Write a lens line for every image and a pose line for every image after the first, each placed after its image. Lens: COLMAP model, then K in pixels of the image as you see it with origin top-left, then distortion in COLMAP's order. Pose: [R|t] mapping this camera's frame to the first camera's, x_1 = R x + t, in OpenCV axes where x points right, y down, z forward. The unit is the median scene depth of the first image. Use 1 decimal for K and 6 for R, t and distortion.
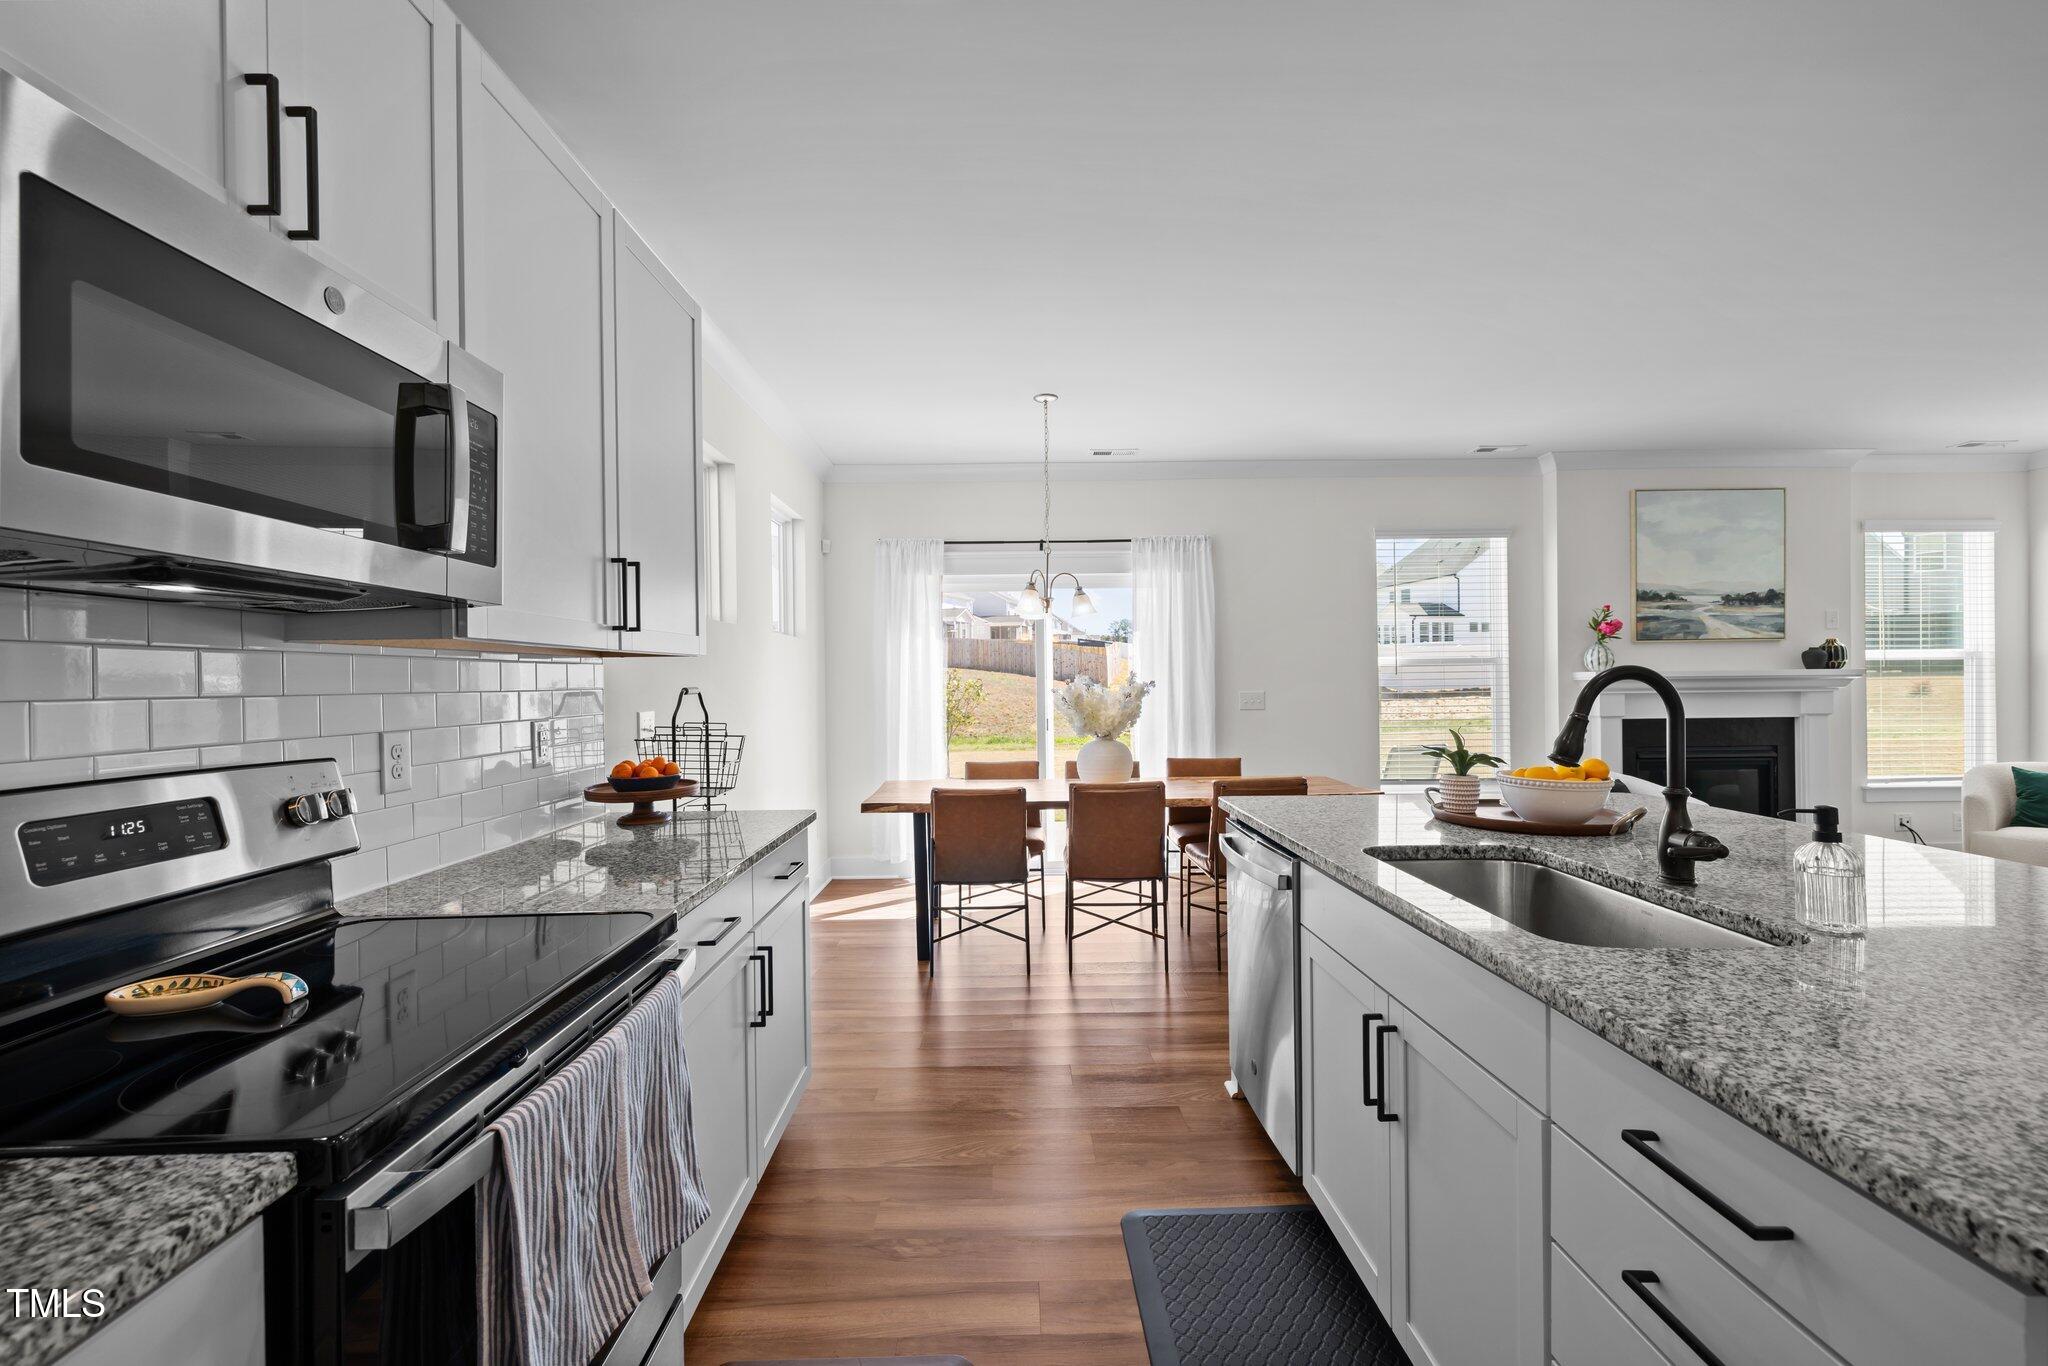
lens RADIAL K [[868.8, 0, 1032.2], [0, 868.8, 683.3], [0, 0, 1]] dist [0.001616, 0.000880]
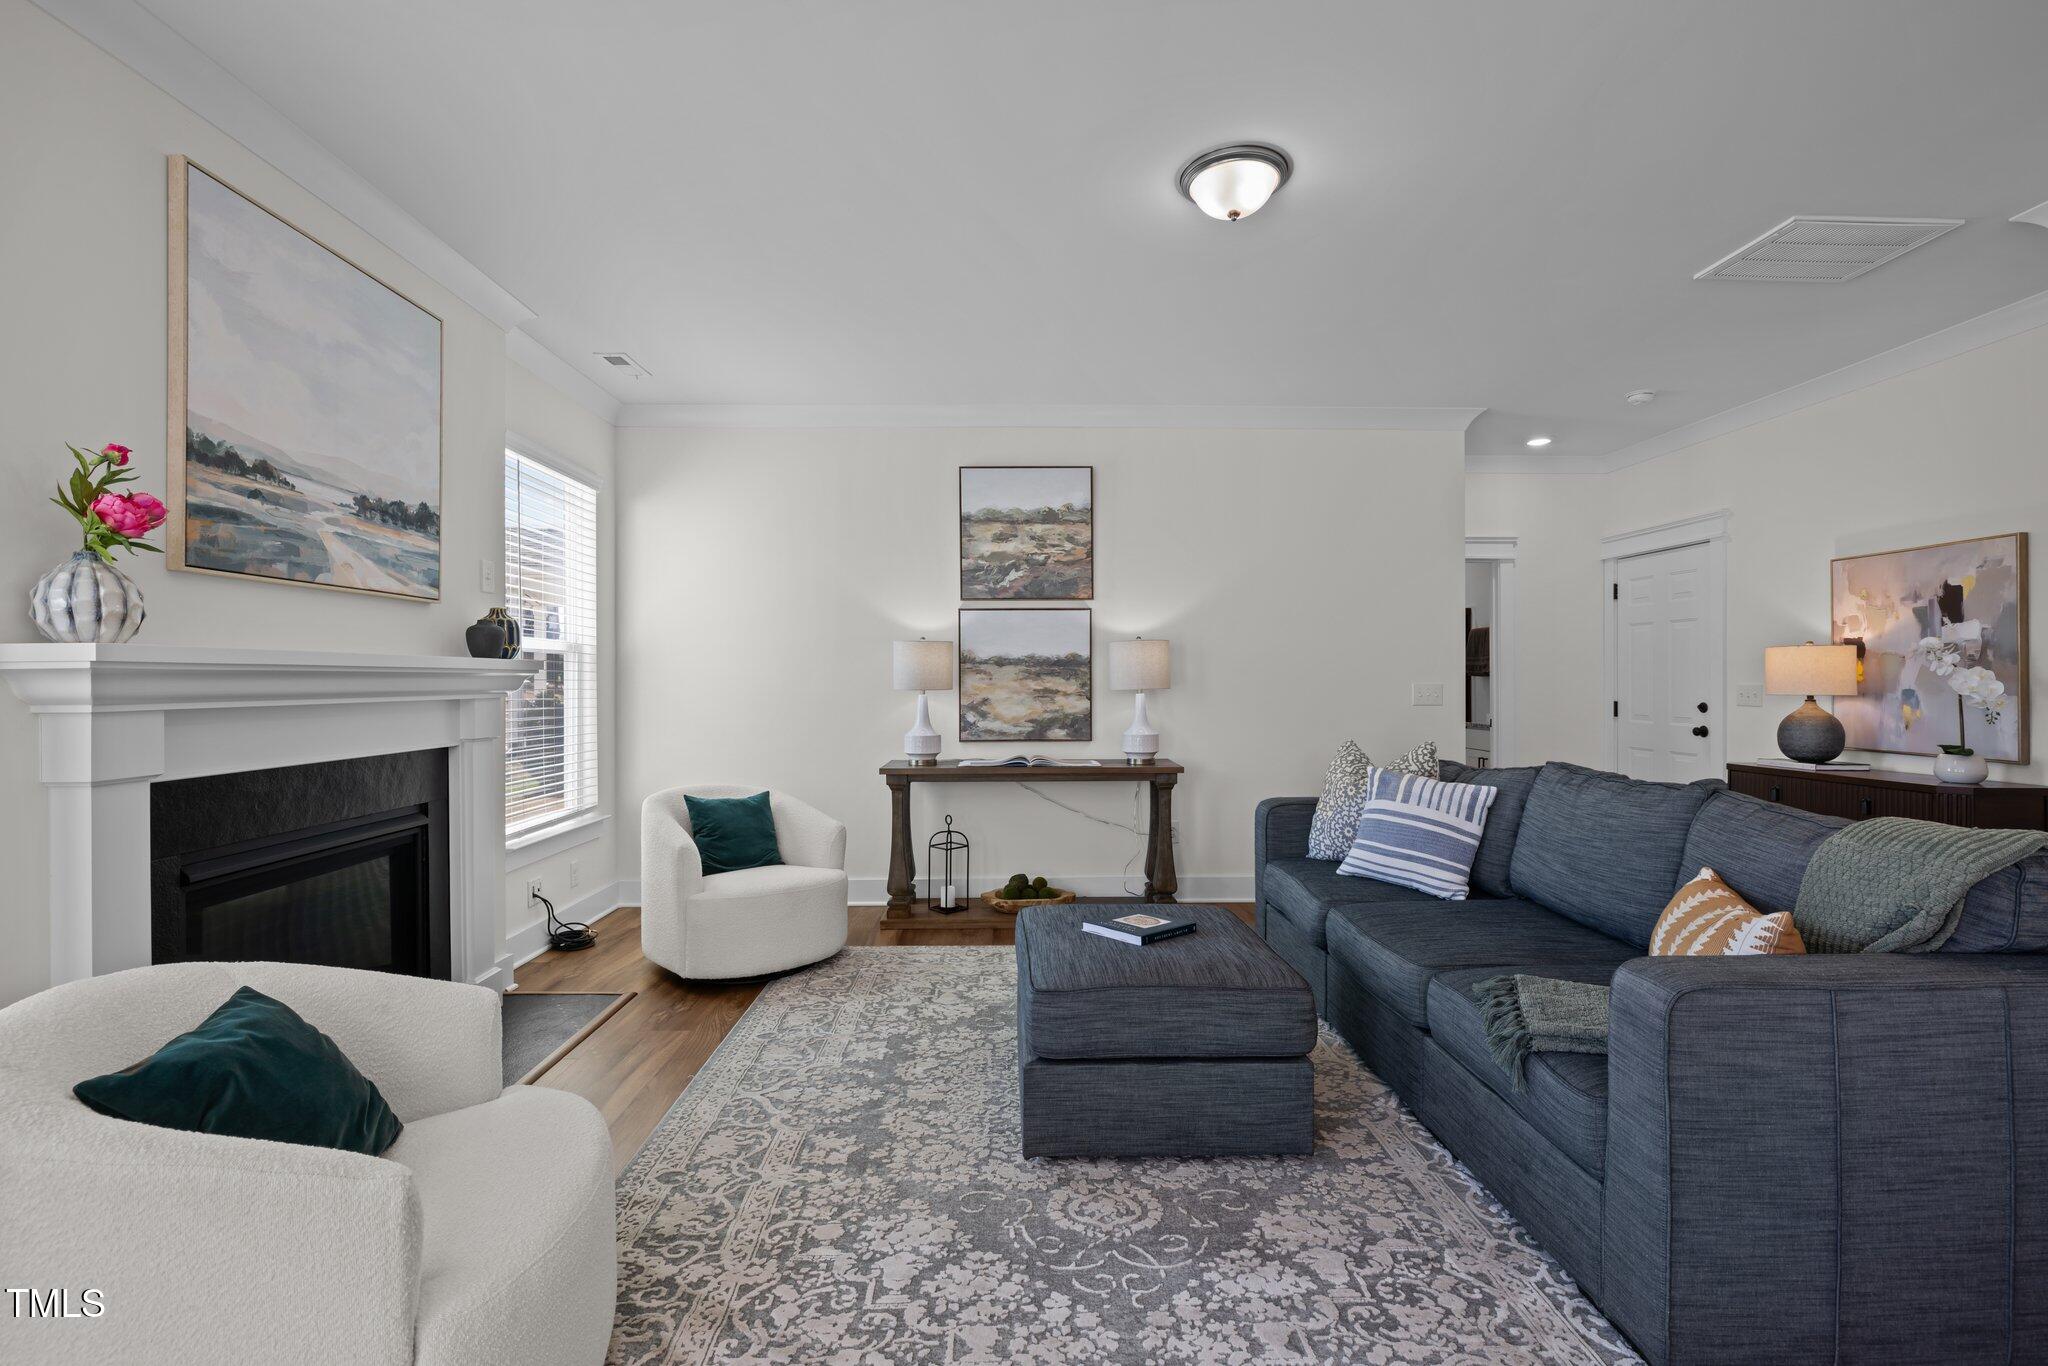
lens RADIAL K [[894.3, 0, 1014.6], [0, 894.3, 678.2], [0, 0, 1]] dist [-0.020355, 0.000162]
pose [[0.010608, 0.013307, 0.999855, 0.325605], [0.007104, 0.999885, -0.013383, 0.006130], [-0.999919, 0.007245, 0.010512, 0.643075]]
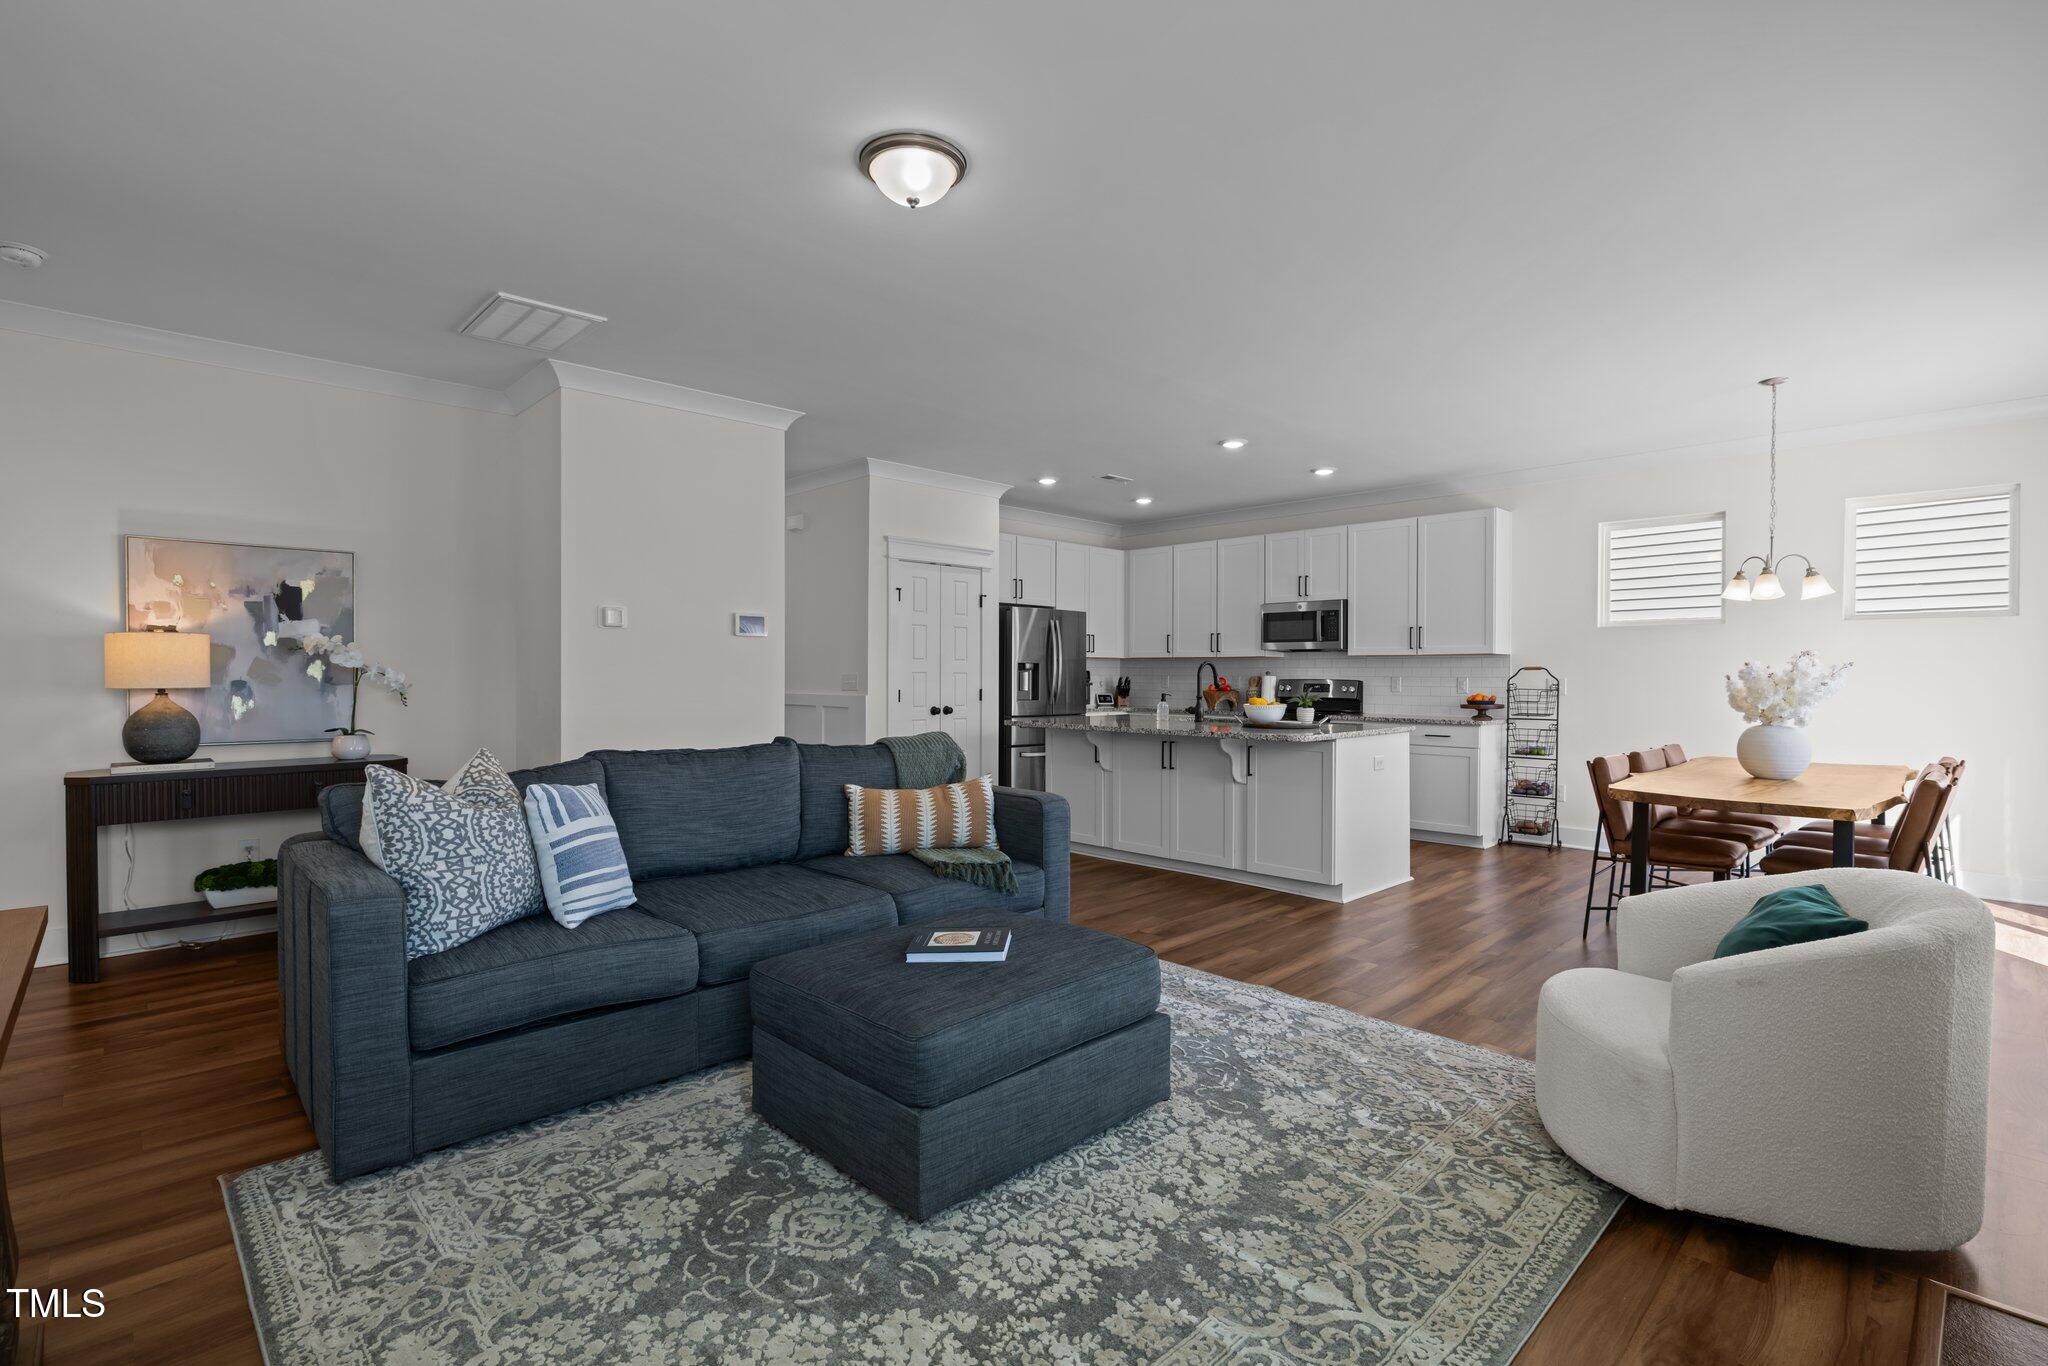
lens RADIAL K [[939.7, 0, 1016.8], [0, 939.7, 681.1], [0, 0, 1]] dist [-0.007749, -0.000257]
pose [[-0.737099, 0.013164, -0.675657, 1.087164], [0.000746, 0.999826, 0.018665, -0.002639], [0.675785, 0.013254, -0.736980, 0.933301]]
